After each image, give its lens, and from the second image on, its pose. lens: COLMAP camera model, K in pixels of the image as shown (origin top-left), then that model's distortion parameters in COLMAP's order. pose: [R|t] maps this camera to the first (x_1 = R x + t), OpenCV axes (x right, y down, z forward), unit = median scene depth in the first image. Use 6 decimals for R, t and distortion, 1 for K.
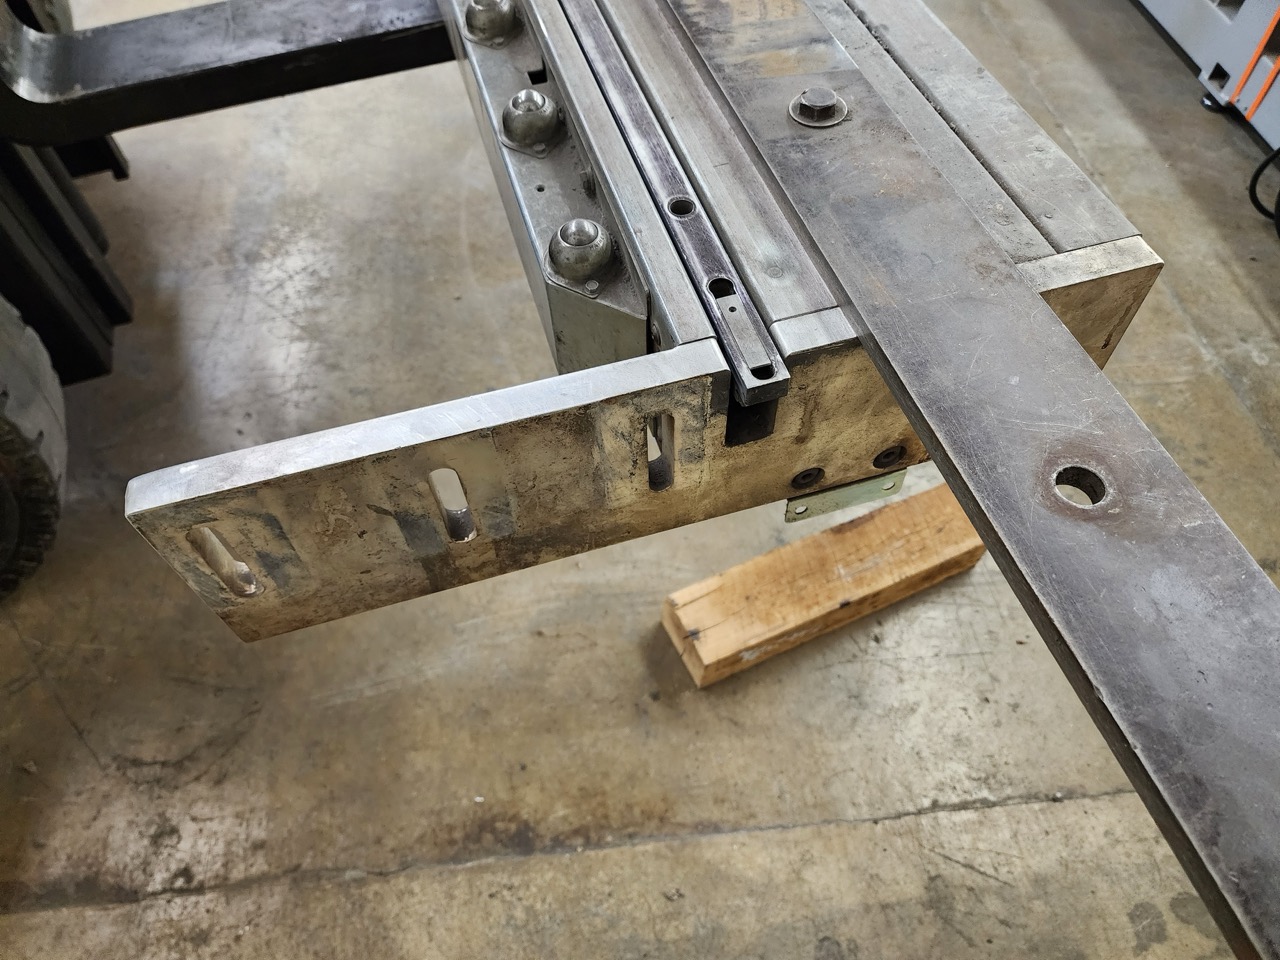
lens RADIAL K [[861.1, 0, 642.8], [0, 861.1, 497.2], [0, 0, 1]] dist [0.074965, -0.071900]
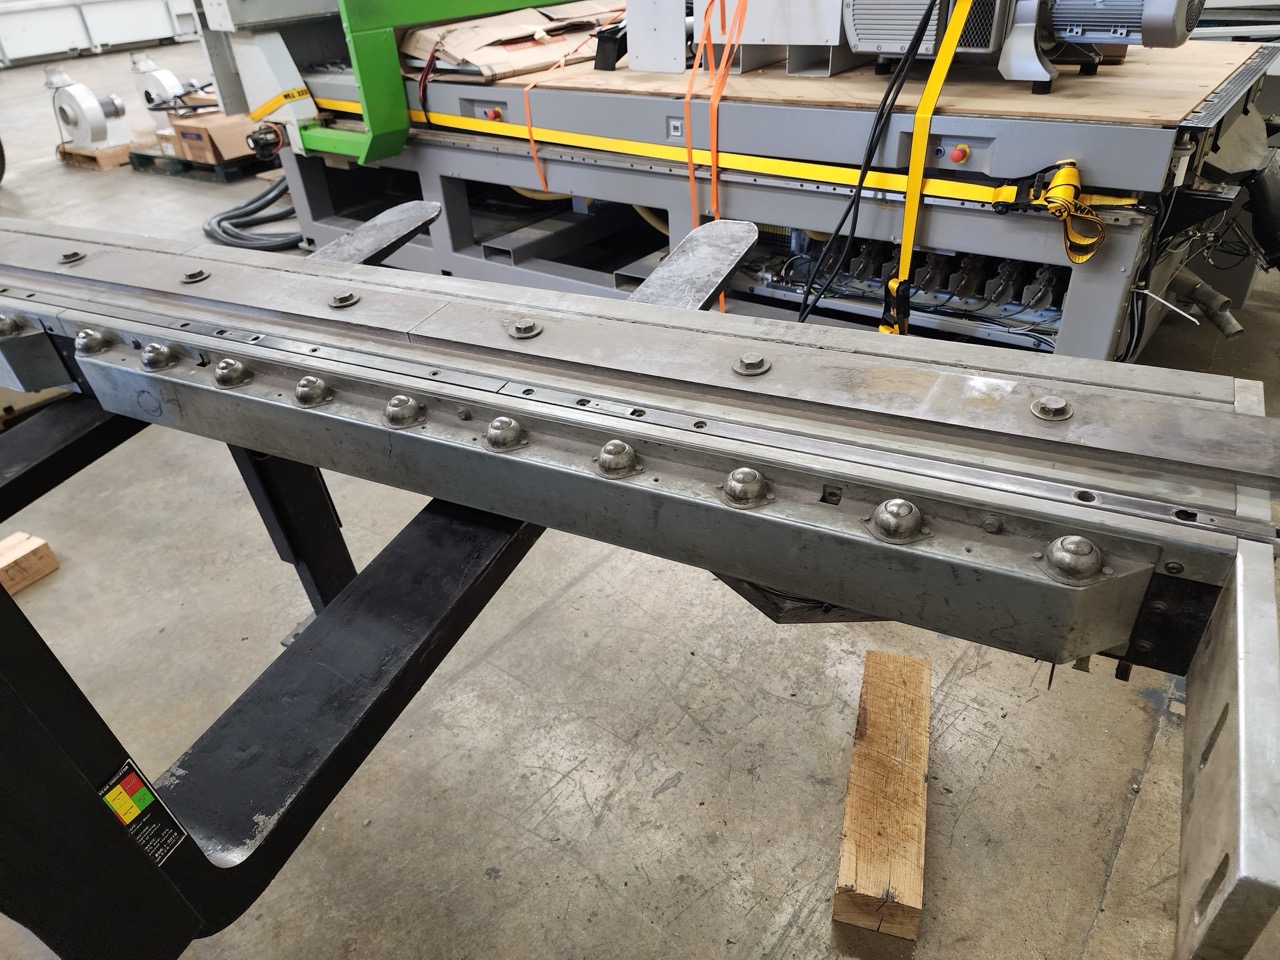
lens RADIAL K [[861.1, 0, 643.2], [0, 861.1, 491.5], [0, 0, 1]] dist [0.074965, -0.071900]
pose [[0.689186, -0.473770, 0.548238, -1.024920], [0.639967, 0.752827, -0.153927, -0.482983], [-0.339802, 0.456938, 0.822035, 0.050821]]
